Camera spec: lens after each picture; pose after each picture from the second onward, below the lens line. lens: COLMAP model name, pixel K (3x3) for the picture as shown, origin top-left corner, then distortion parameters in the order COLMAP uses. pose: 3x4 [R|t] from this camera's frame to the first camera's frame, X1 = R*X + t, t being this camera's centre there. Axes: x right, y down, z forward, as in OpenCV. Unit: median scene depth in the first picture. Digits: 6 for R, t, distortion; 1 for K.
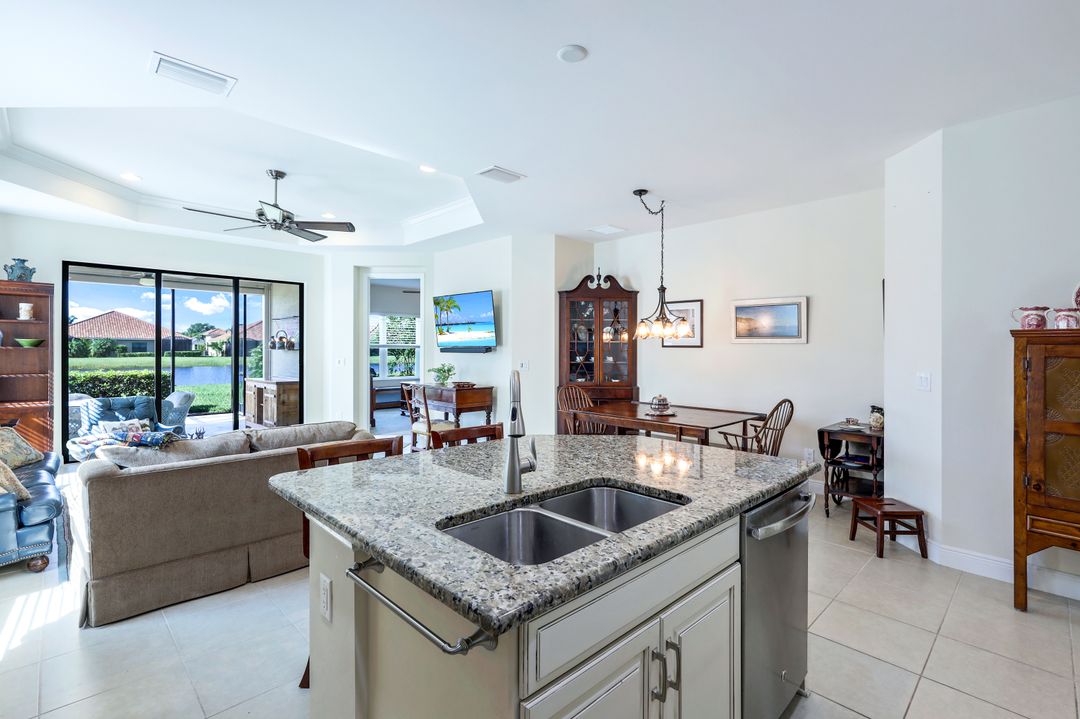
lens RADIAL K [[499.3, 0, 538.7], [0, 499.3, 351.5], [0, 0, 1]] dist [0.000676, 0.001142]
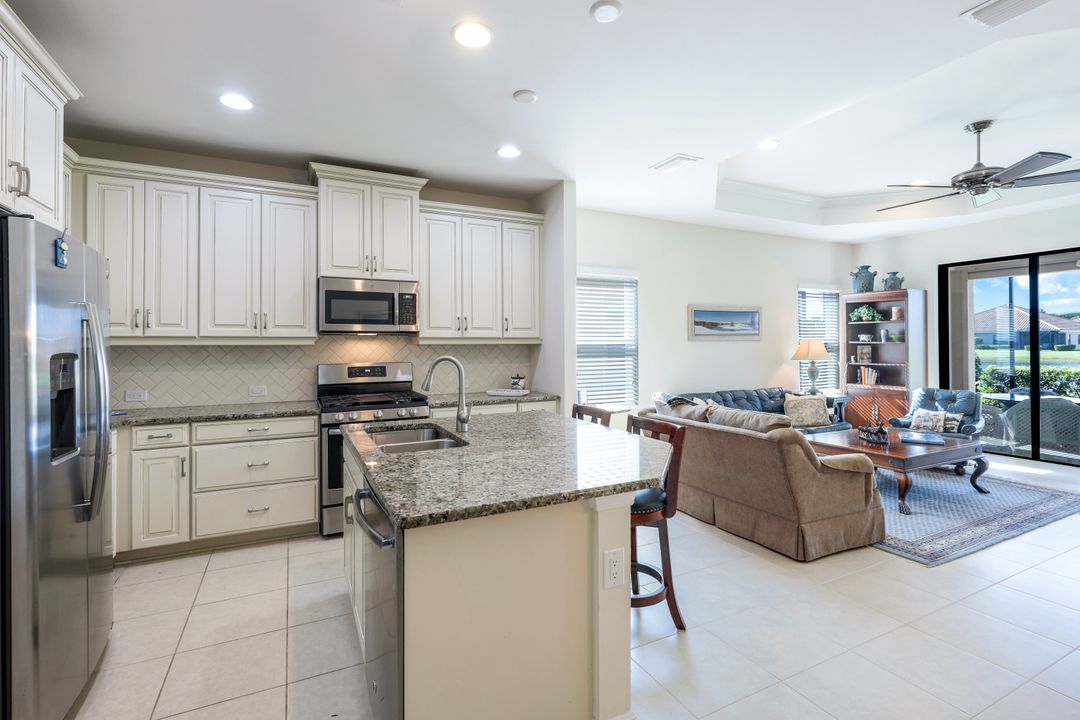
lens RADIAL K [[499.3, 0, 535.5], [0, 499.3, 340.4], [0, 0, 1]] dist [0.000676, 0.001142]
pose [[-0.311902, -0.009707, -0.950065, 0.375676], [0.002722, 0.999935, -0.011110, -0.001235], [0.950110, -0.006051, -0.311855, 0.449241]]
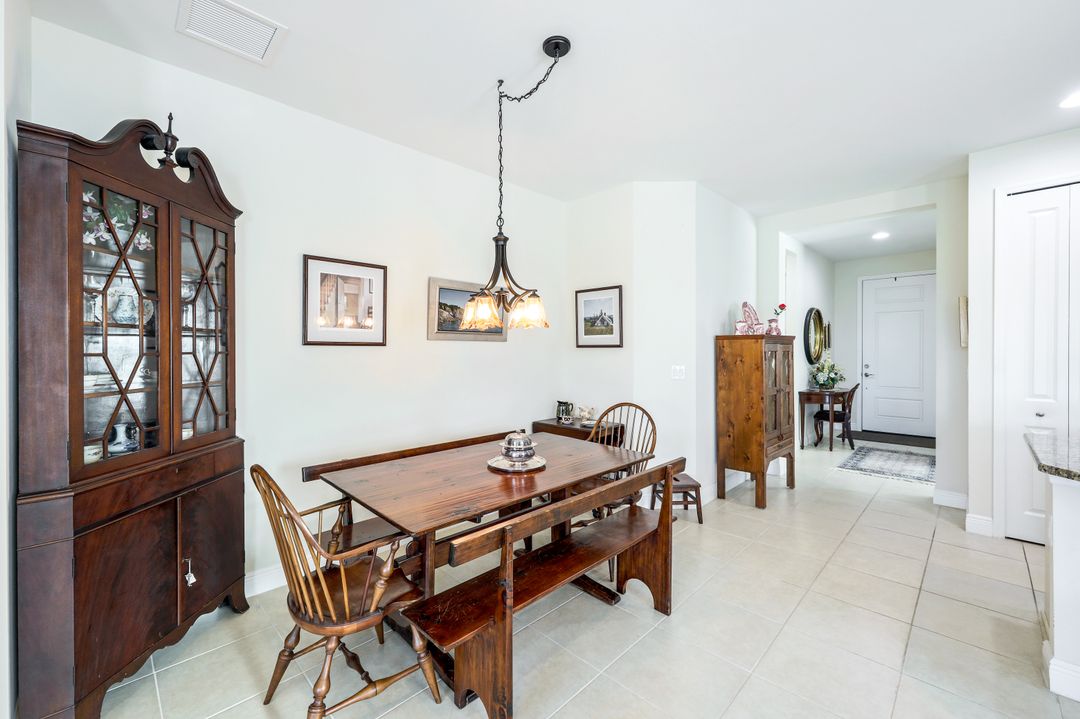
lens RADIAL K [[438.1, 0, 530.0], [0, 438.1, 352.8], [0, 0, 1]] dist [0.001573, 0.000426]
pose [[0.000857, -0.013468, 0.999909, -0.186607], [0.006482, 0.999888, 0.013462, -0.005122], [-0.999979, 0.006470, 0.000944, 0.752310]]
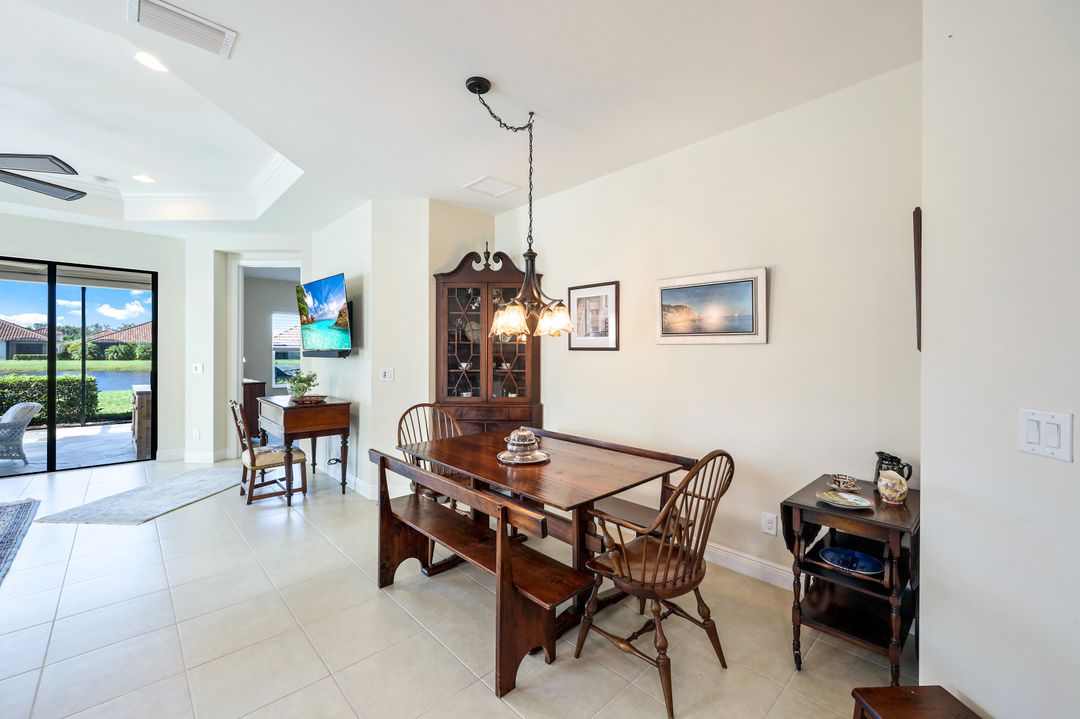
lens RADIAL K [[438.1, 0, 536.6], [0, 438.1, 356.2], [0, 0, 1]] dist [0.001573, 0.000426]
pose [[0.999802, 0.001902, -0.019799, 0.207090], [-0.001868, 0.999997, 0.001720, -0.000984], [0.019802, -0.001683, 0.999803, 0.355057]]
